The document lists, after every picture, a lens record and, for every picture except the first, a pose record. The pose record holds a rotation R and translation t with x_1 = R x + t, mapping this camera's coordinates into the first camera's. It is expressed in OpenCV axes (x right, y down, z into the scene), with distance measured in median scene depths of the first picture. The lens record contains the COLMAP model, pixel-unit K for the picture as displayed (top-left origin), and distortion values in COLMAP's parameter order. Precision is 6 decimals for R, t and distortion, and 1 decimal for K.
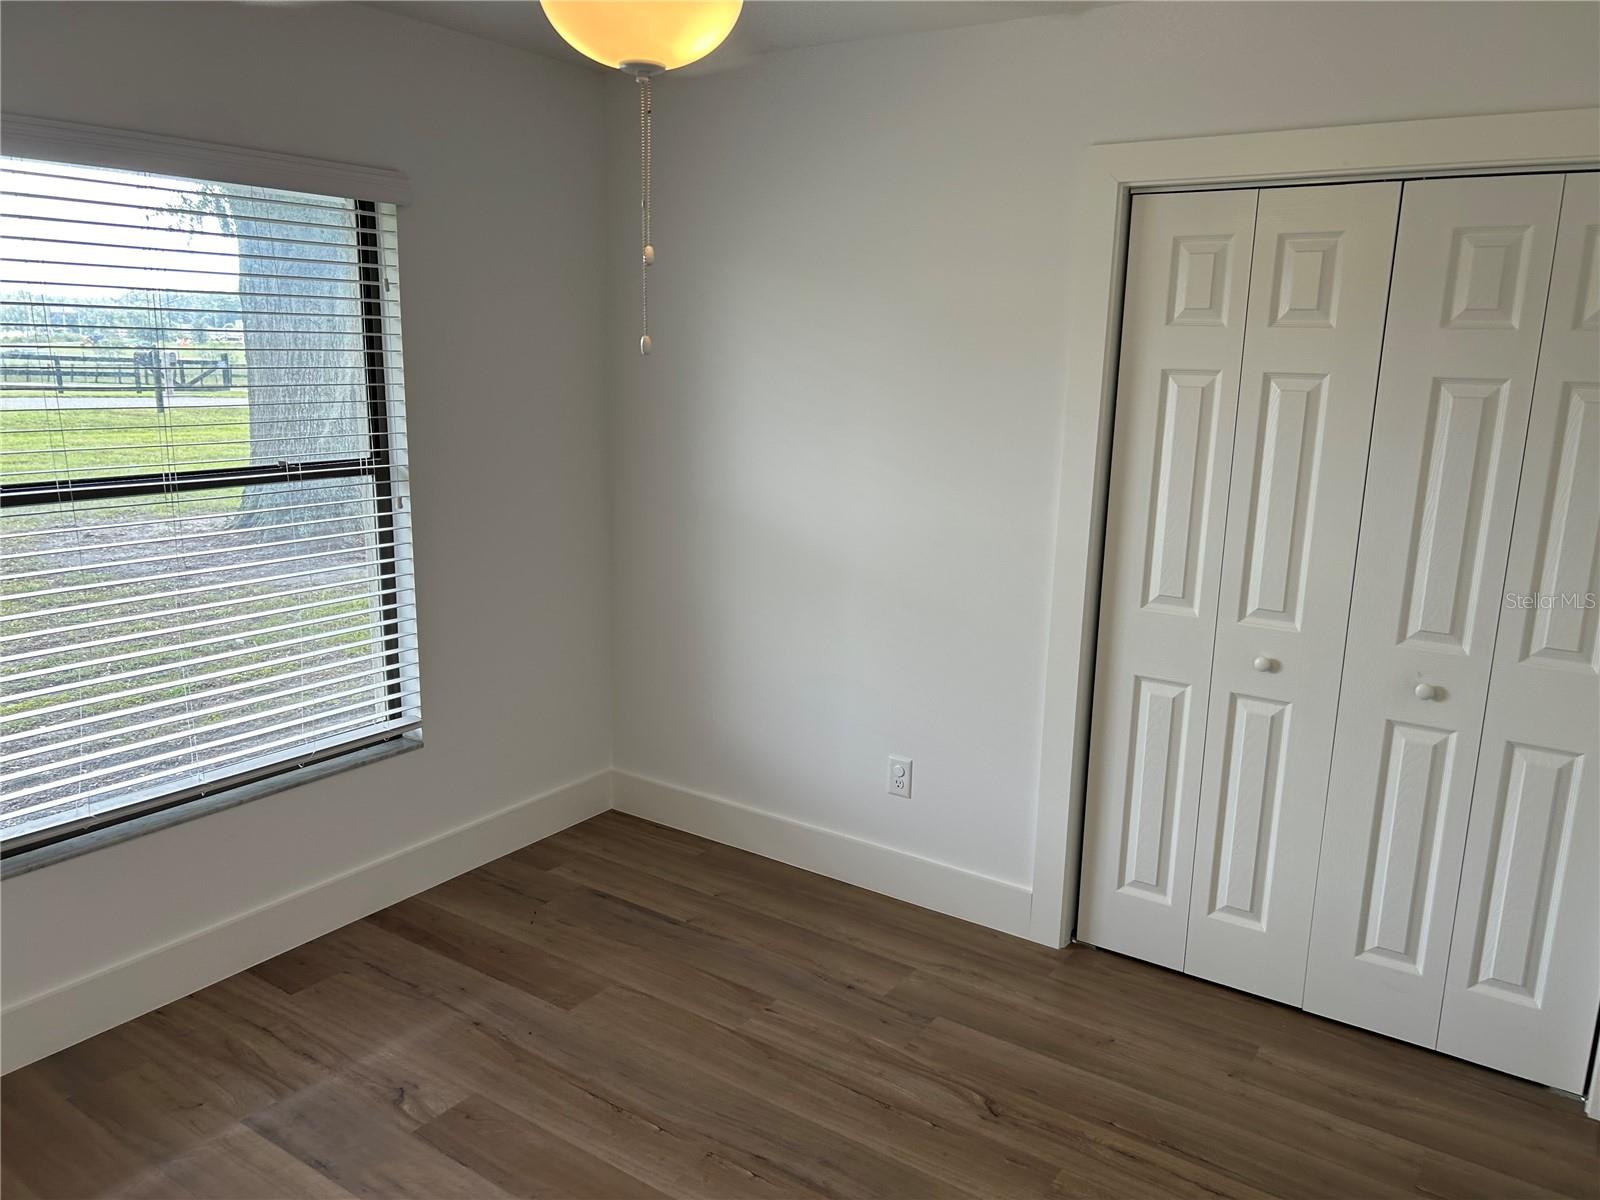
lens RADIAL K [[1203.0, 0, 798.1], [0, 1203.0, 595.0], [0, 0, 1]] dist [0.052583, -0.046321]
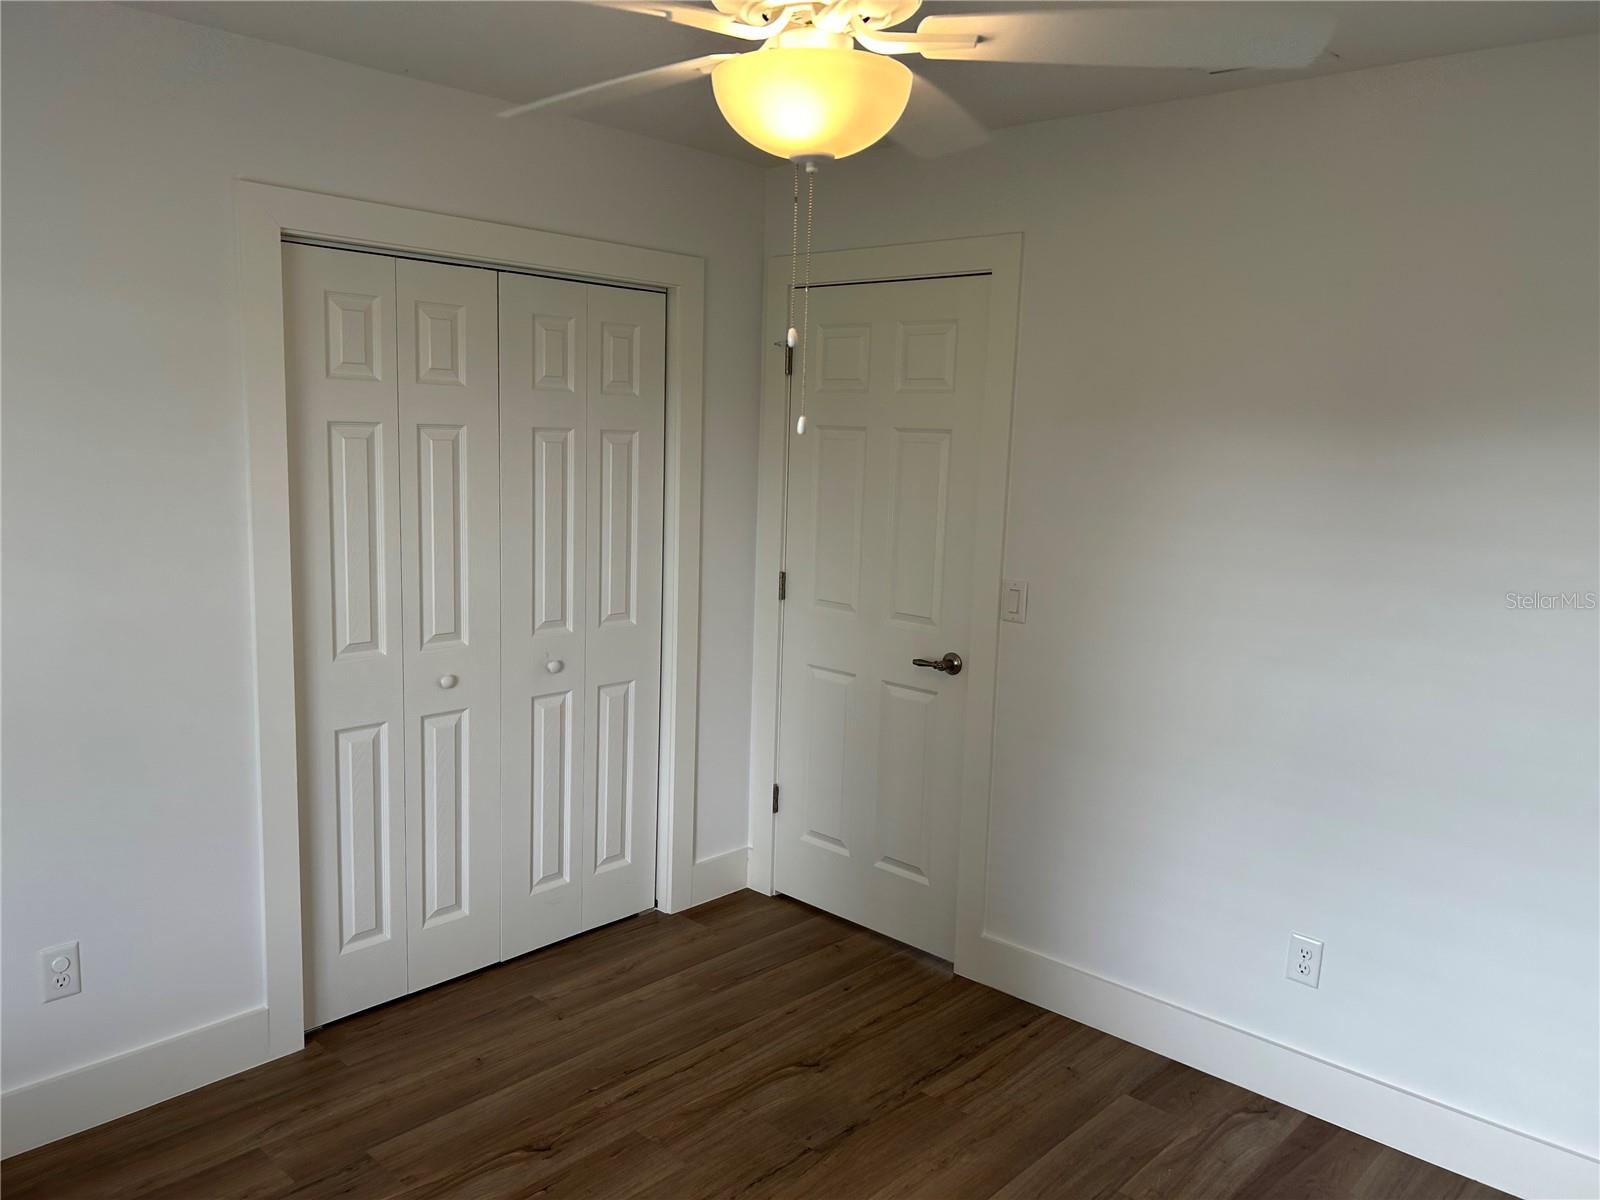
lens RADIAL K [[1203.0, 0, 797.5], [0, 1203.0, 588.2], [0, 0, 1]] dist [0.052583, -0.046321]
pose [[0.151285, -0.154422, 0.976354, -0.687928], [0.169681, 0.977118, 0.128251, -0.123437], [-0.973818, 0.146266, 0.174026, 0.508967]]
